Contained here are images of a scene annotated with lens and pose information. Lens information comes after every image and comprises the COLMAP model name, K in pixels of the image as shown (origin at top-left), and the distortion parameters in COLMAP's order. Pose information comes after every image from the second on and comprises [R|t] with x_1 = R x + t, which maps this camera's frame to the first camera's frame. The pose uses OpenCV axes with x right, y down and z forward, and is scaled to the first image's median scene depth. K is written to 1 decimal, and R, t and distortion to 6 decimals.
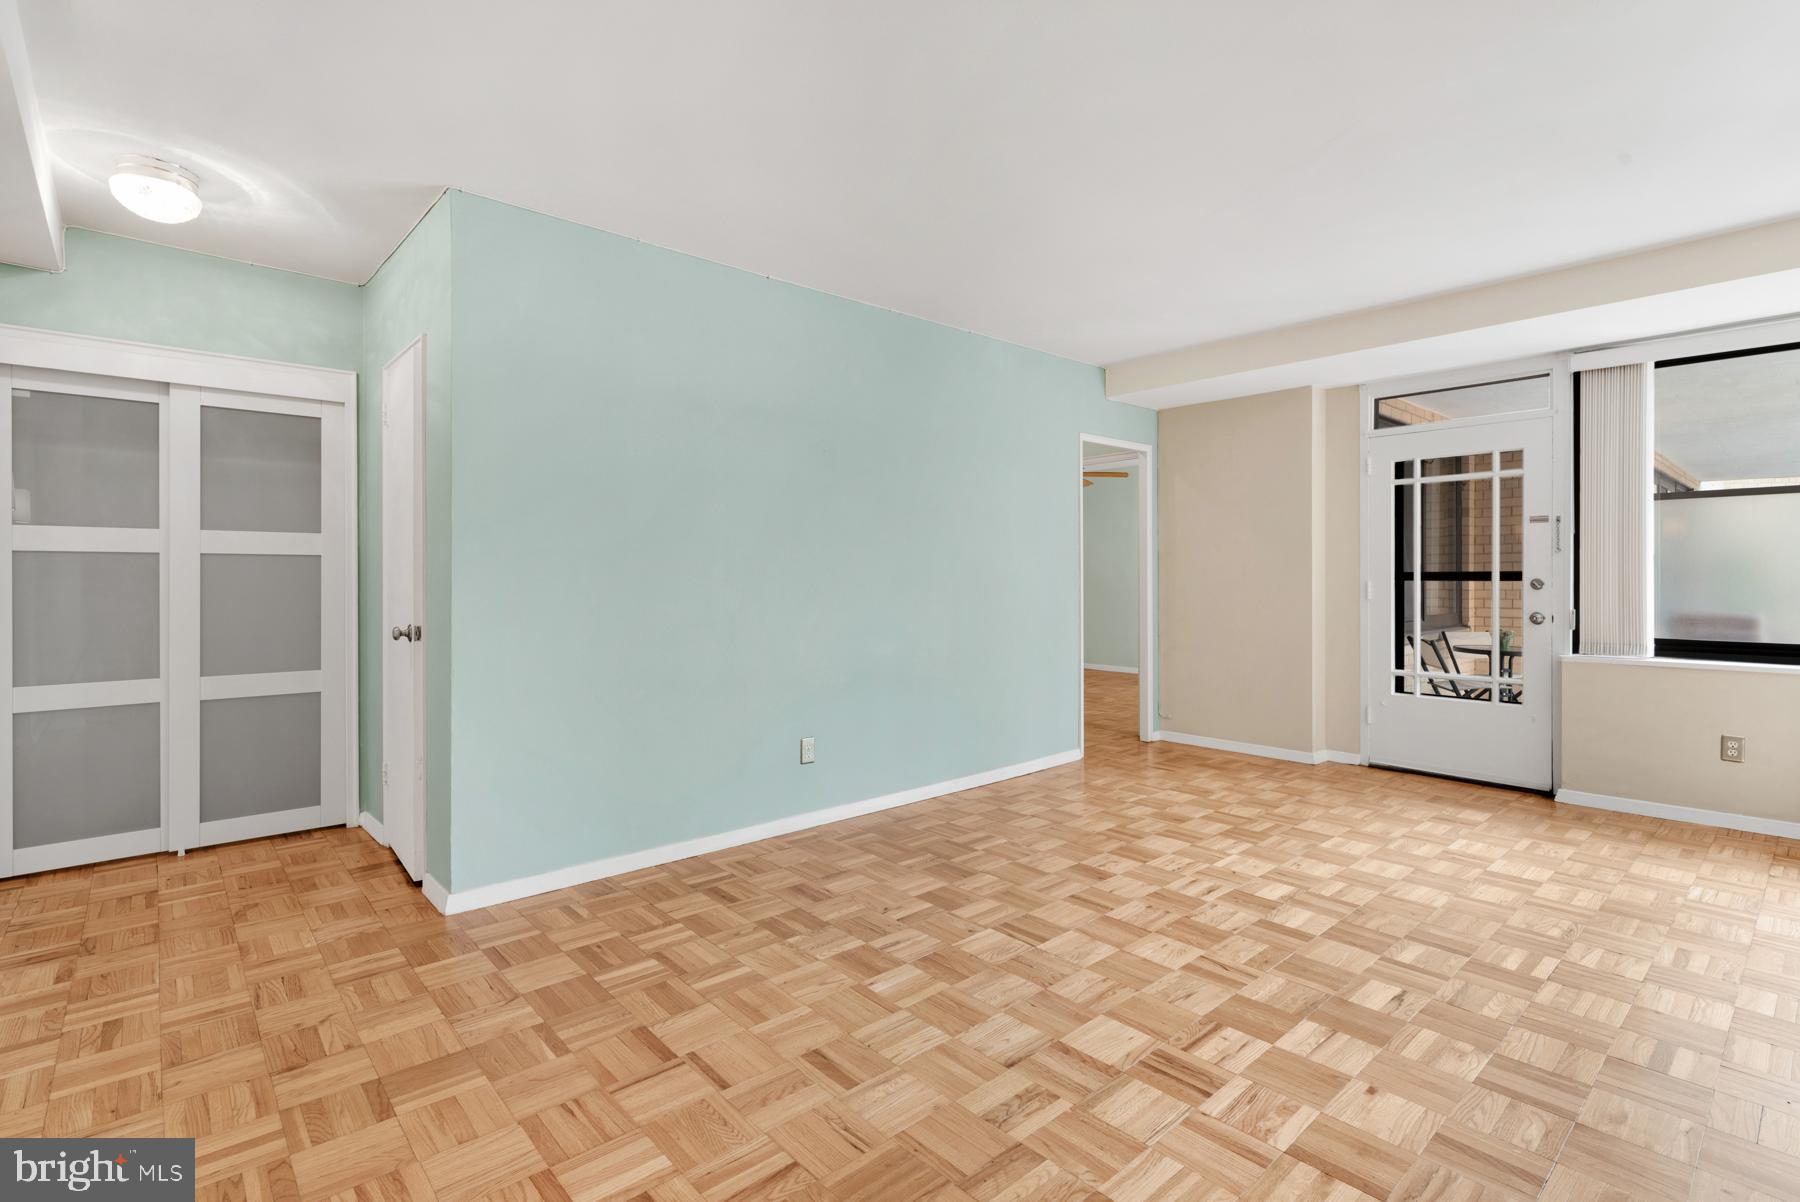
lens RADIAL K [[844.8, 0, 894.9], [0, 844.8, 583.9], [0, 0, 1]] dist [0.002218, -0.000109]
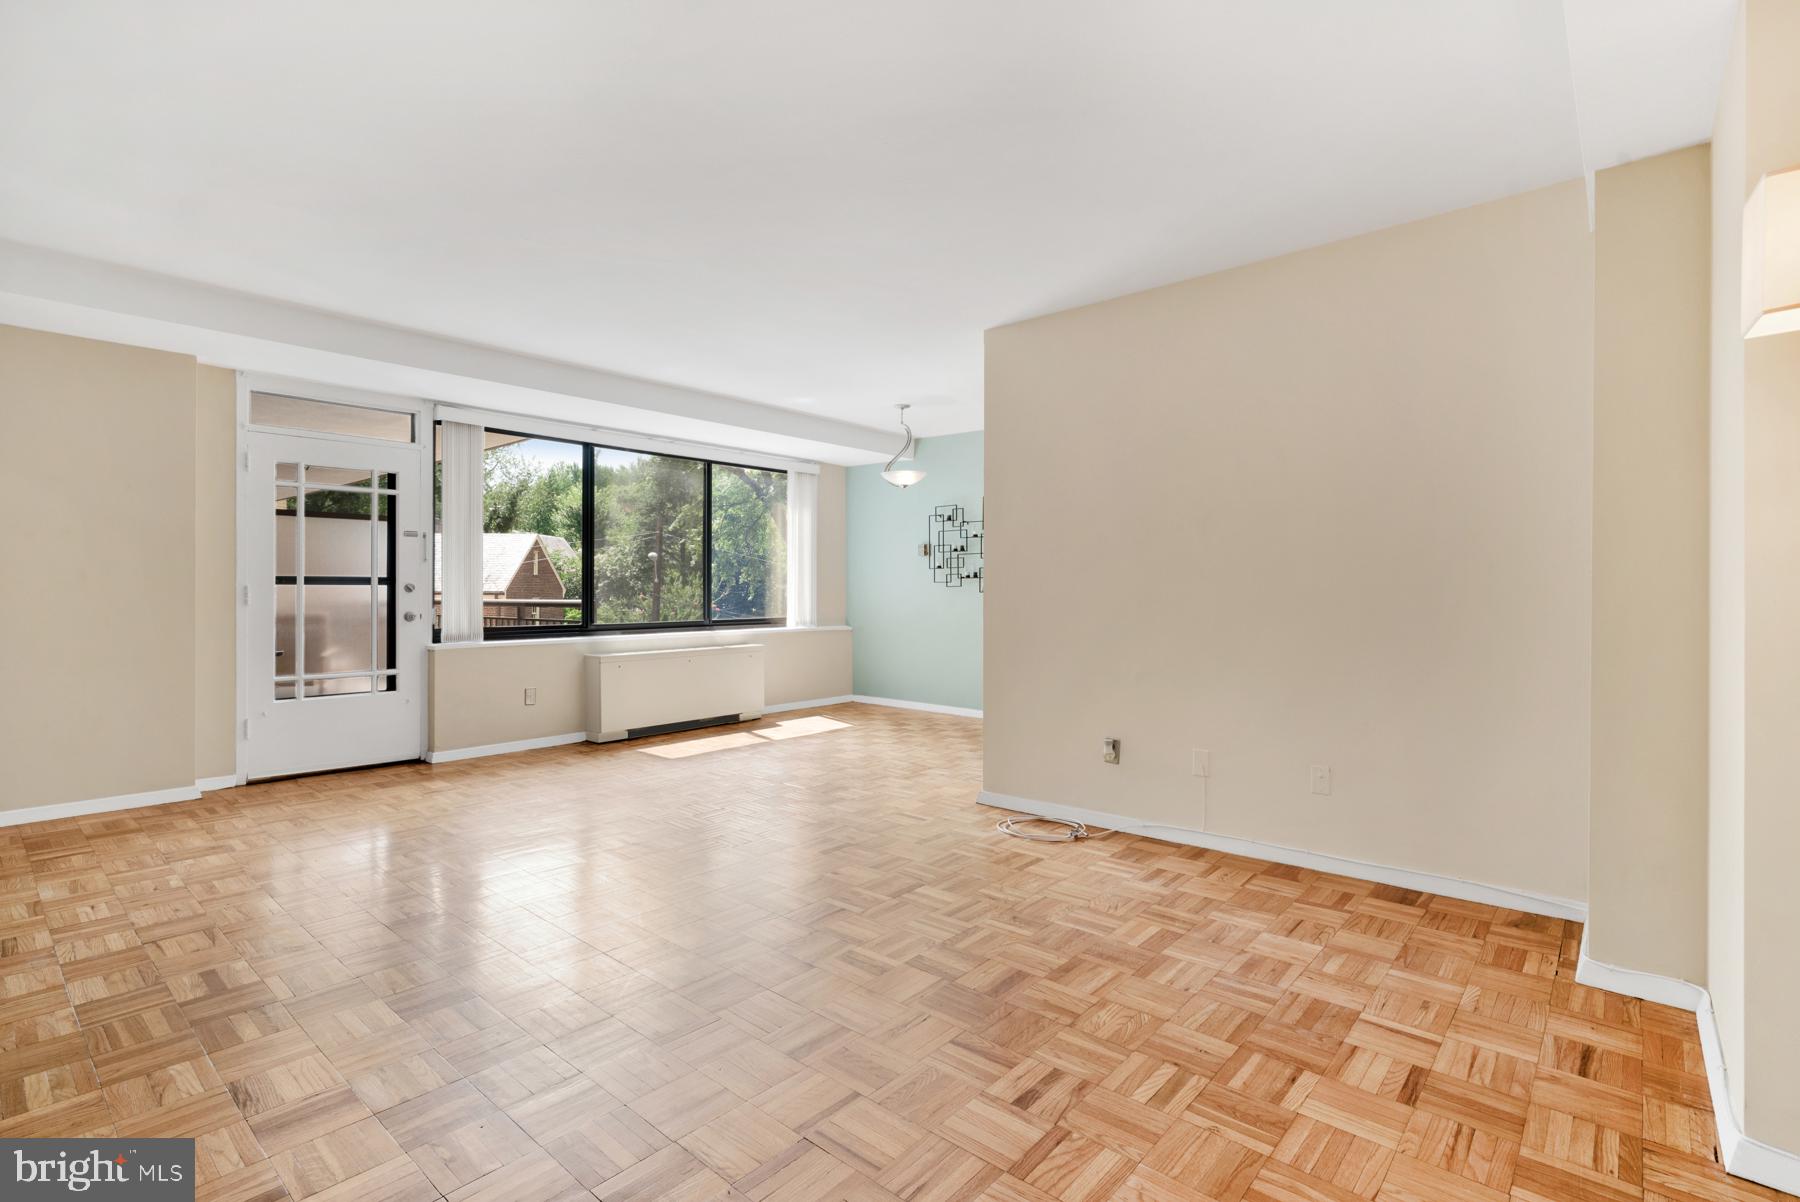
lens RADIAL K [[838.9, 0, 901.0], [0, 838.9, 592.5], [0, 0, 1]] dist [0.000660, -0.001286]
pose [[-0.126876, -0.006145, 0.991899, -0.610552], [0.002230, 0.999977, 0.006480, 0.000552], [-0.991916, 0.003034, -0.126860, 0.555576]]
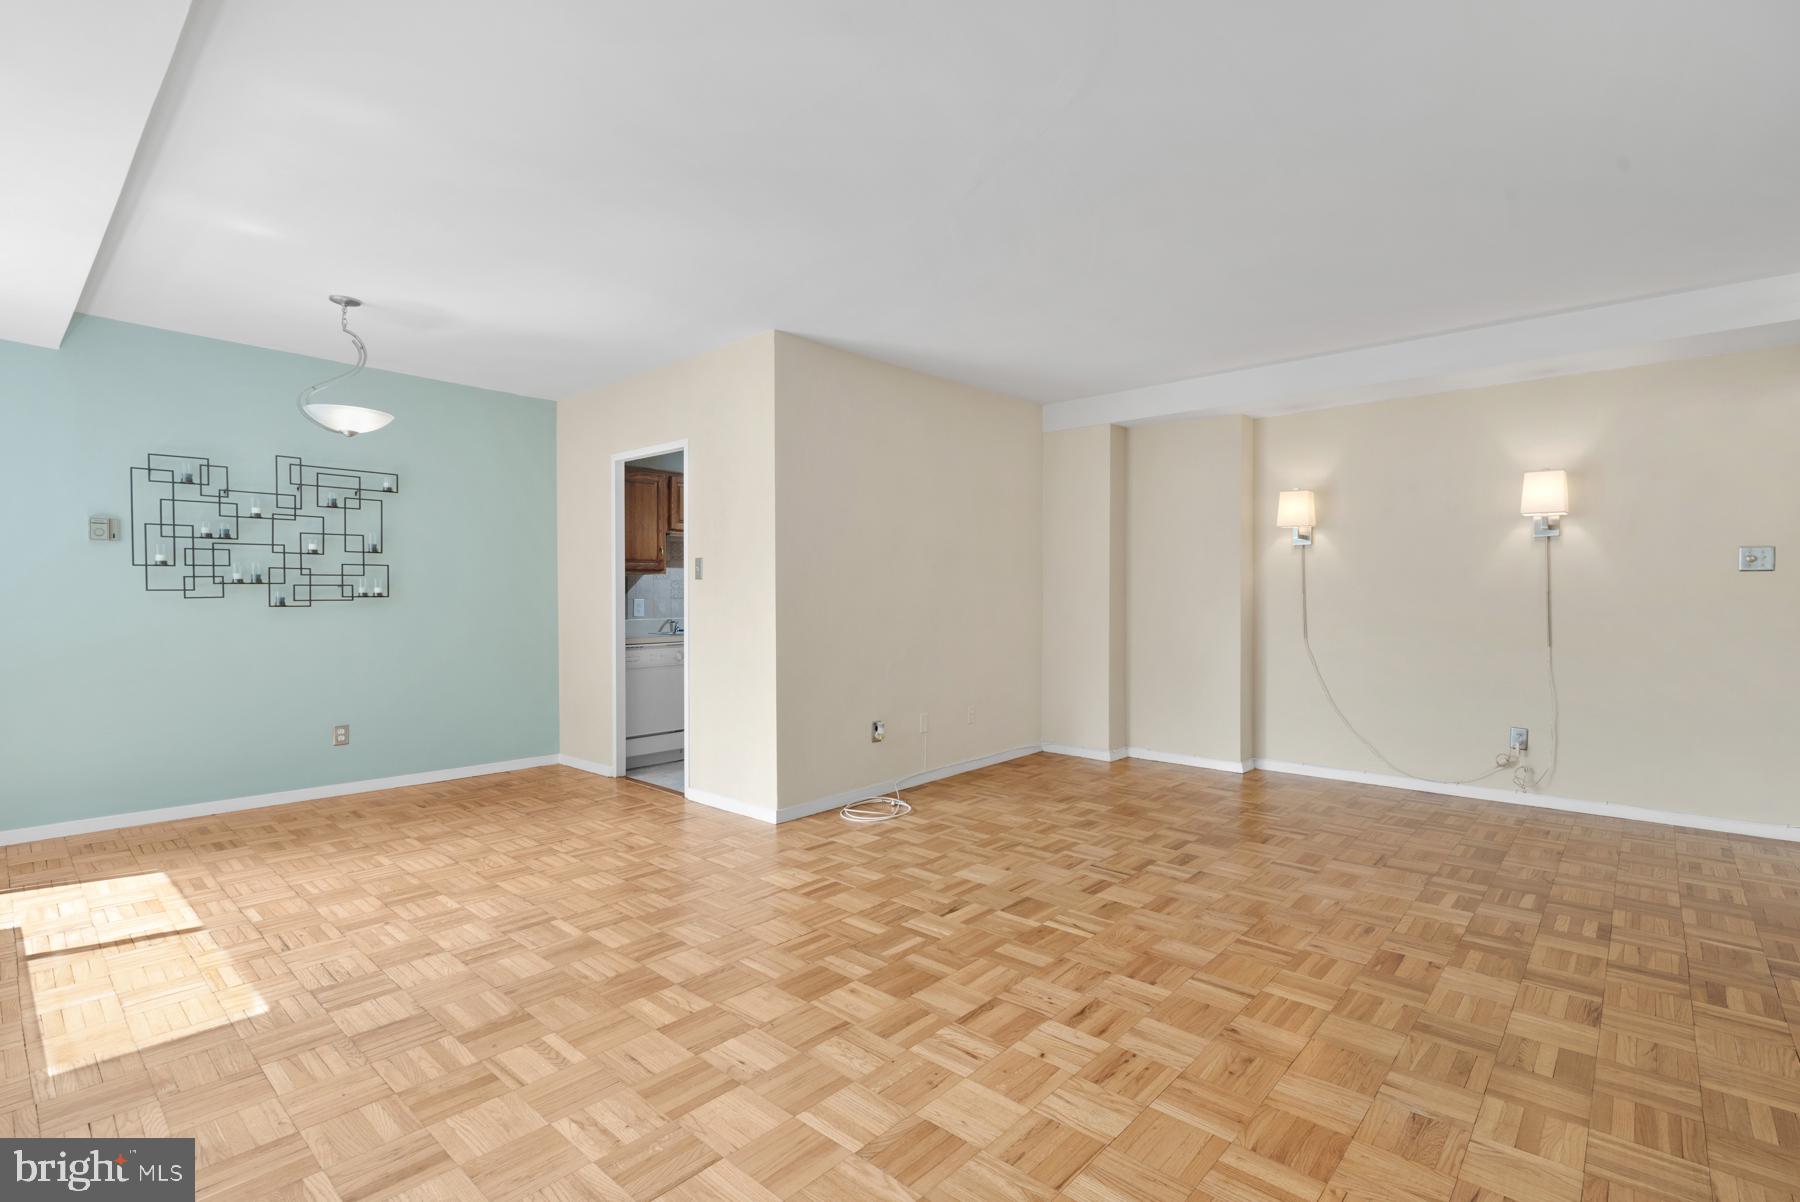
lens RADIAL K [[838.9, 0, 901.0], [0, 838.9, 592.5], [0, 0, 1]] dist [0.000660, -0.001286]
pose [[-0.993535, 0.001645, -0.113519, 0.513073], [0.001614, 0.999999, 0.000365, -0.006783], [0.113519, 0.000180, -0.993536, 1.440132]]
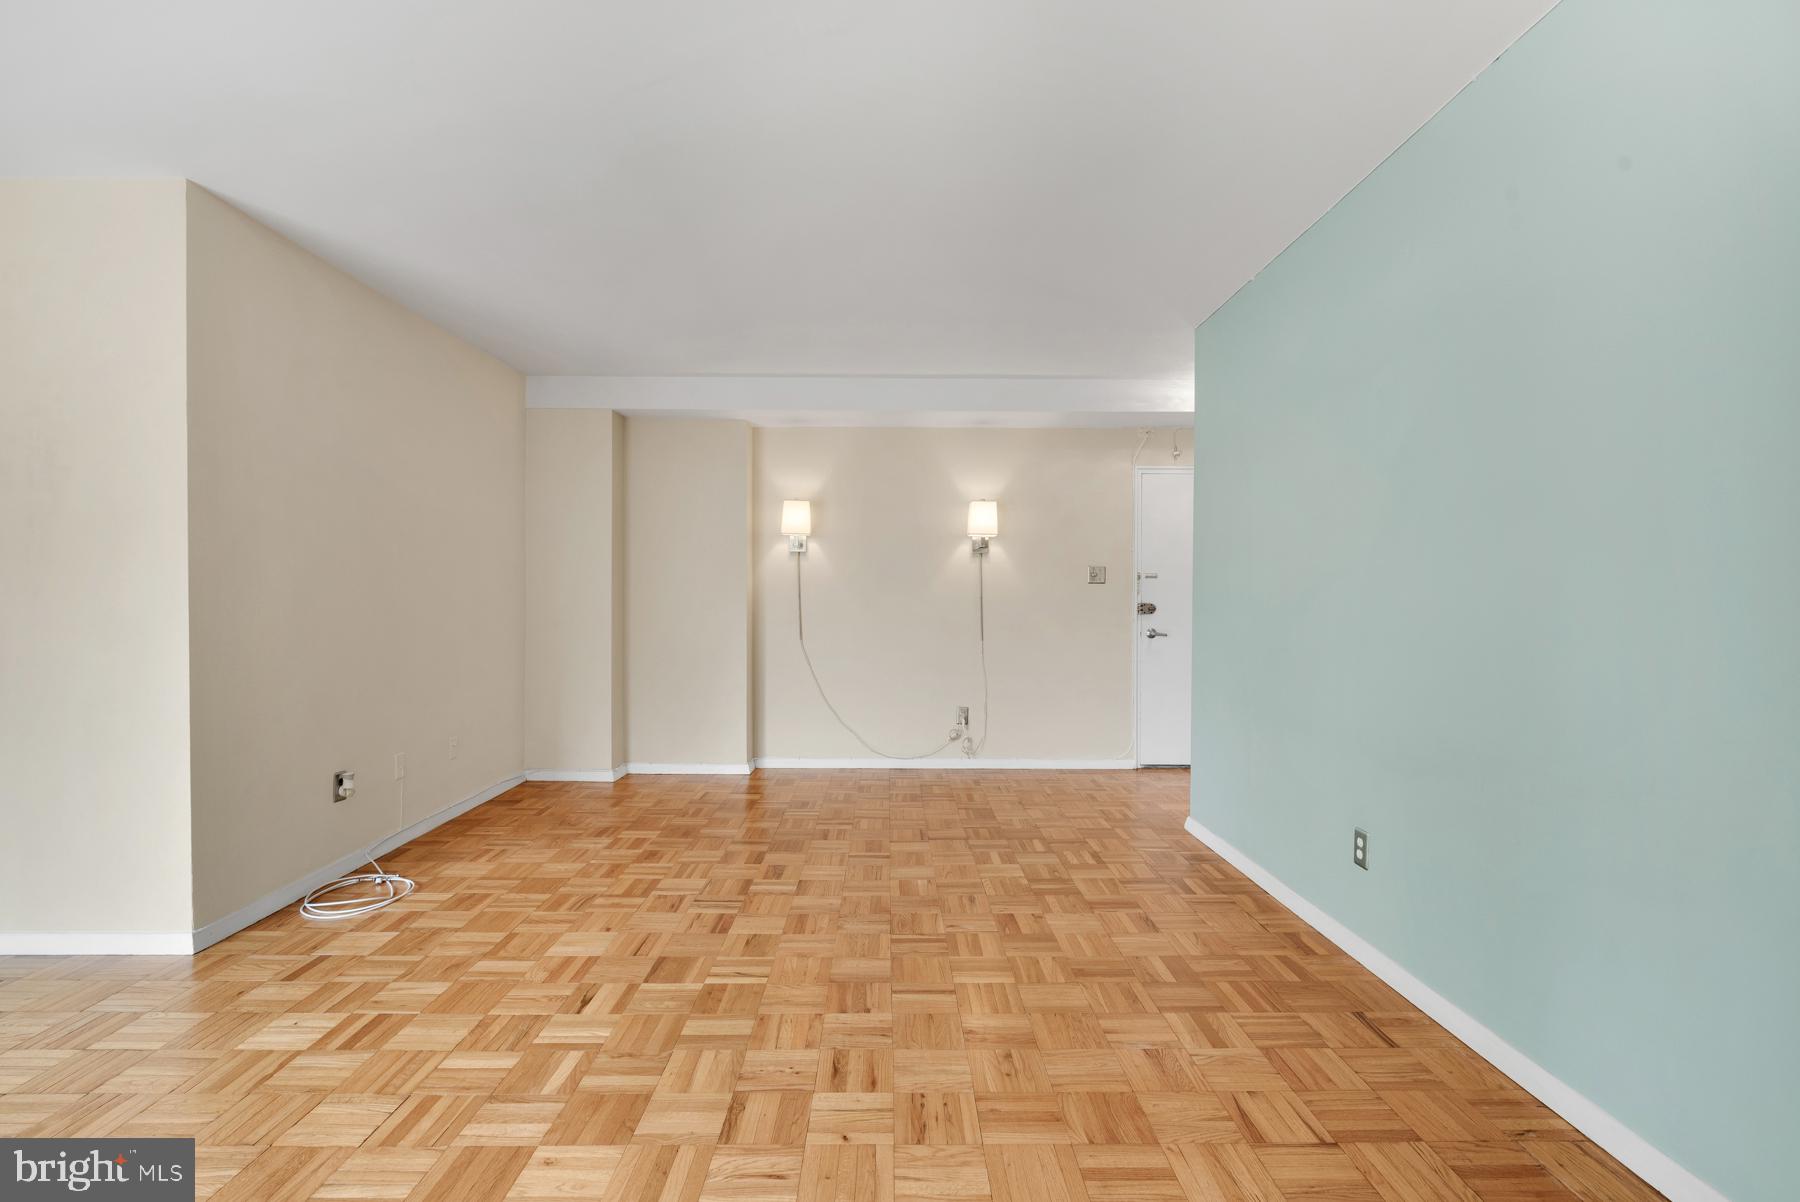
lens RADIAL K [[835.0, 0, 896.4], [0, 835.0, 599.5], [0, 0, 1]] dist [-0.000321, -0.000820]
pose [[-0.657783, -0.001148, -0.753207, 0.695375], [-0.004482, 0.999987, 0.002390, -0.004329], [0.753194, 0.004948, -0.657779, 1.224846]]
